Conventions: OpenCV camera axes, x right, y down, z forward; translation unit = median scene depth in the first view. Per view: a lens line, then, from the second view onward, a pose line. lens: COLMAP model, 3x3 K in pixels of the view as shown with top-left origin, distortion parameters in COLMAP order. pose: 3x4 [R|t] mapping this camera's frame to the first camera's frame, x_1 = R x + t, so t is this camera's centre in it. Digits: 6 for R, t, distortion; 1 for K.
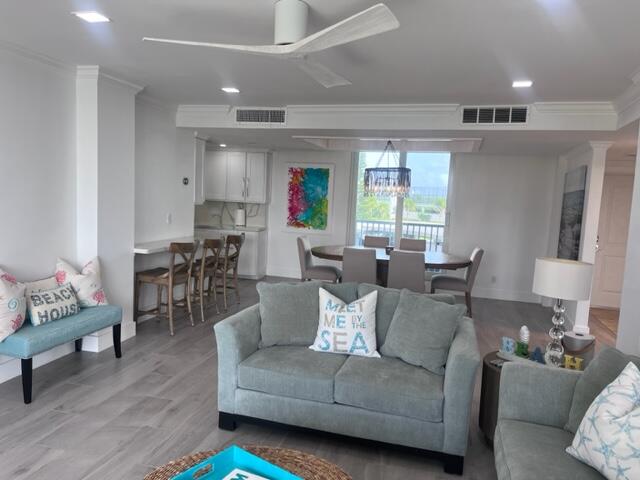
lens RADIAL K [[466.4, 0, 323.0], [0, 466.4, 252.6], [0, 0, 1]] dist [0.050645, -0.000442]
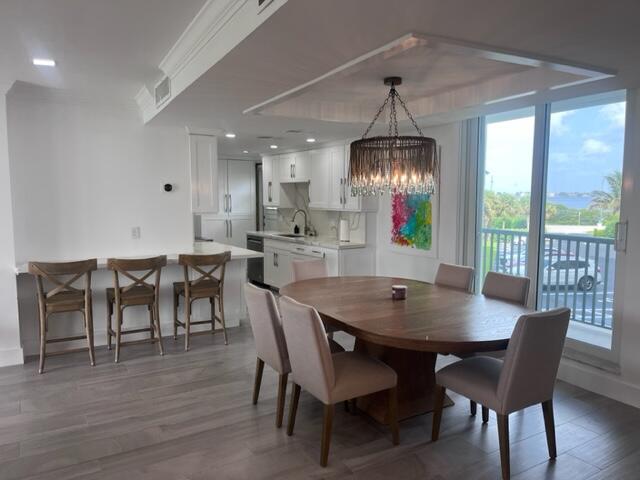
lens RADIAL K [[481.3, 0, 319.2], [0, 481.3, 243.3], [0, 0, 1]] dist [0.056454, -0.076402]
pose [[0.697394, 0.019377, -0.716426, 0.374462], [-0.052699, 0.998315, -0.024298, -0.034094], [0.714748, 0.054700, 0.697240, 0.434078]]
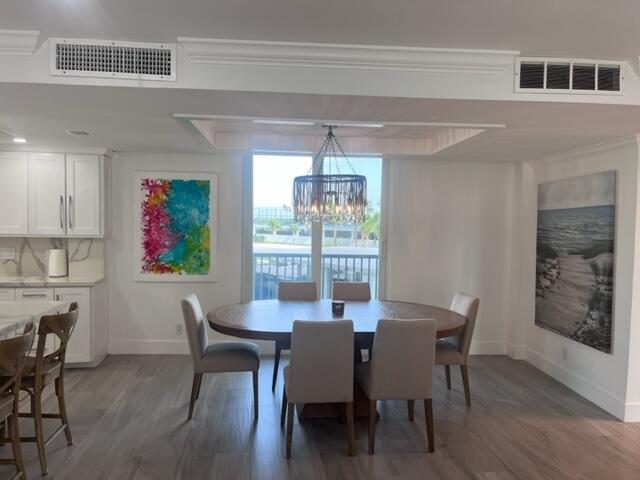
lens RADIAL K [[481.3, 0, 319.2], [0, 481.3, 243.3], [0, 0, 1]] dist [0.056454, -0.076402]
pose [[0.939937, -0.047235, 0.338065, -0.073812], [0.069071, 0.996211, -0.052850, -0.045763], [-0.334287, 0.073026, 0.939638, 0.319188]]
